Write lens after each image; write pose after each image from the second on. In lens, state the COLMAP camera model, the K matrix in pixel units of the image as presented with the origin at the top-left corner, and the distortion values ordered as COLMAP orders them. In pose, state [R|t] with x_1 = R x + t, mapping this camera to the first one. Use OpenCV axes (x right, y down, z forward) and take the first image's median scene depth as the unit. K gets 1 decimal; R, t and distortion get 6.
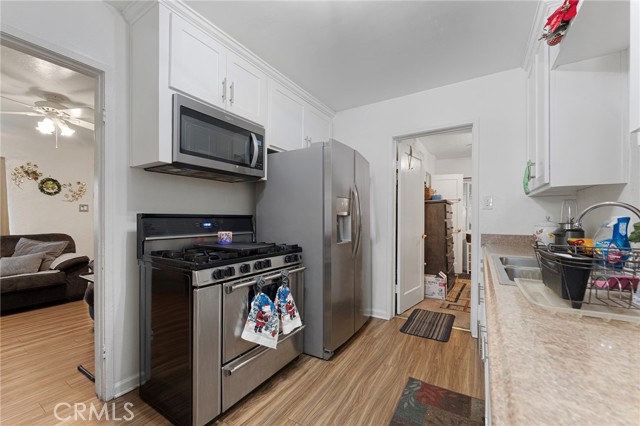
lens RADIAL K [[260.5, 0, 316.0], [0, 260.5, 218.9], [0, 0, 1]] dist [-0.000184, 0.000306]
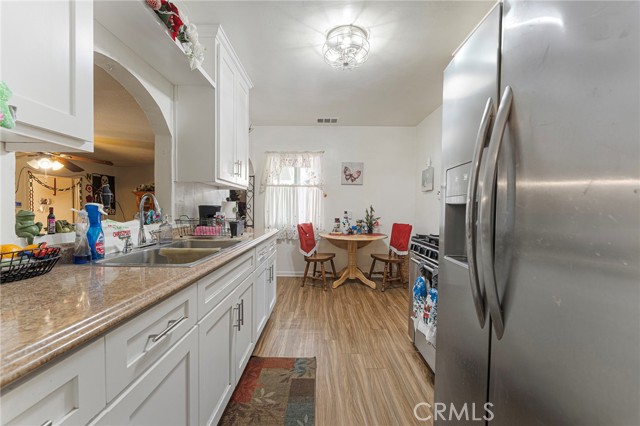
lens RADIAL K [[260.5, 0, 318.8], [0, 260.5, 211.0], [0, 0, 1]] dist [-0.000184, 0.000306]
pose [[-0.848226, 0.003711, -0.529621, 0.653128], [-0.008556, 0.999749, 0.020709, -0.011867], [0.529565, 0.022097, -0.847981, 1.480860]]
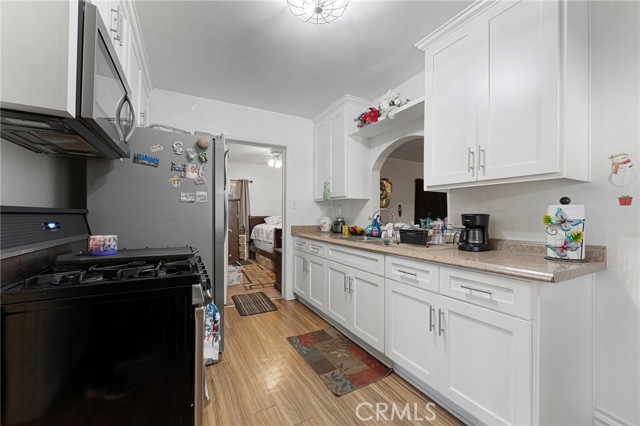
lens RADIAL K [[260.5, 0, 320.0], [0, 260.5, 214.2], [0, 0, 1]] dist [-0.000184, 0.000306]
pose [[0.485534, 0.004125, 0.874208, -0.679289], [-0.001865, 0.999991, -0.003683, -0.001757], [-0.874216, 0.000158, 0.485537, 0.223971]]
